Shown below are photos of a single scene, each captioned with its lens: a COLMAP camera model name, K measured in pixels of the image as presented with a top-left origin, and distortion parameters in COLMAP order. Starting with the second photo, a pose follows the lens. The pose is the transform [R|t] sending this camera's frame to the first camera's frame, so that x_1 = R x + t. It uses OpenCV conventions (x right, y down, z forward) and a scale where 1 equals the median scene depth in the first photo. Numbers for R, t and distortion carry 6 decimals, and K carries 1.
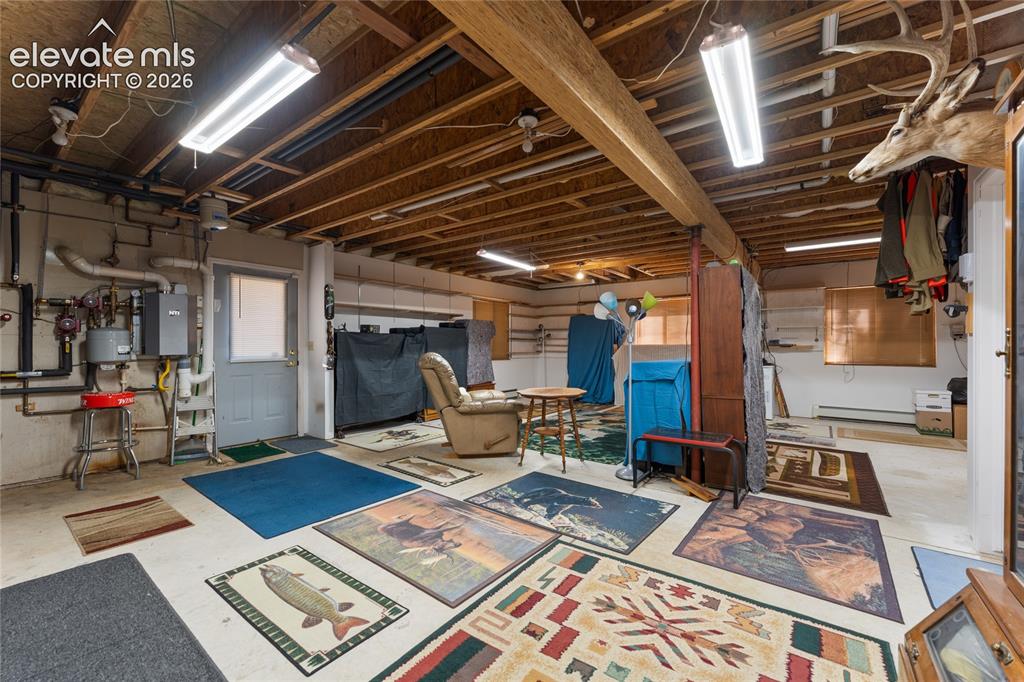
lens RADIAL K [[418.7, 0, 504.8], [0, 418.7, 341.4], [0, 0, 1]] dist [-0.000391, -0.001131]
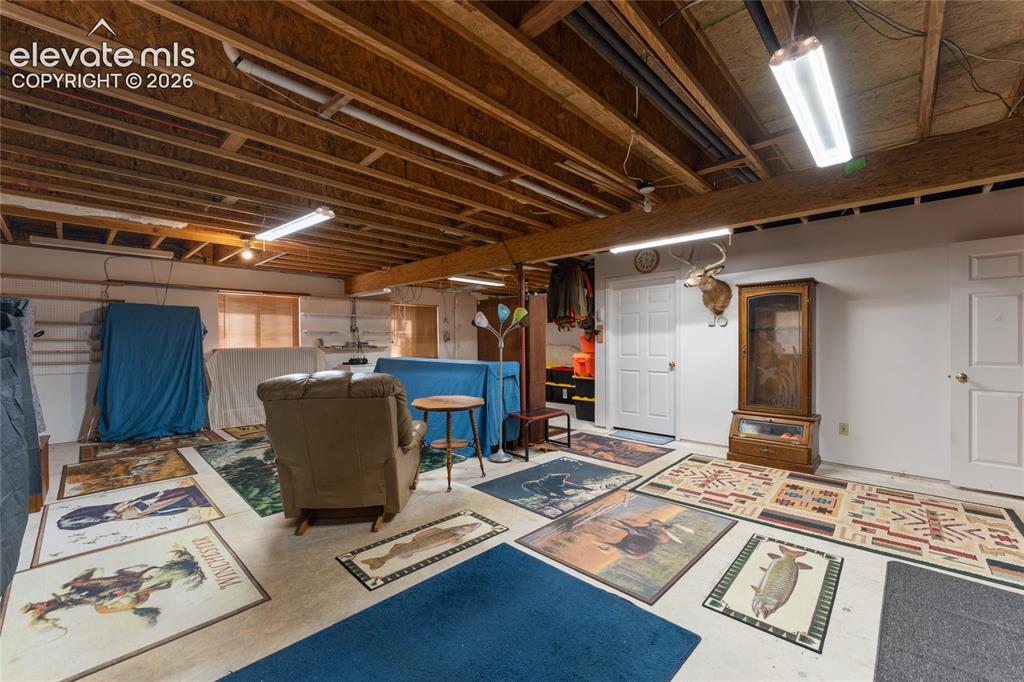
lens RADIAL K [[418.7, 0, 509.4], [0, 418.7, 343.0], [0, 0, 1]] dist [-0.000391, -0.001131]
pose [[0.097145, -0.007280, 0.995244, -1.180004], [-0.003399, 0.999965, 0.007646, -0.027140], [-0.995264, -0.004126, 0.097116, 1.139032]]
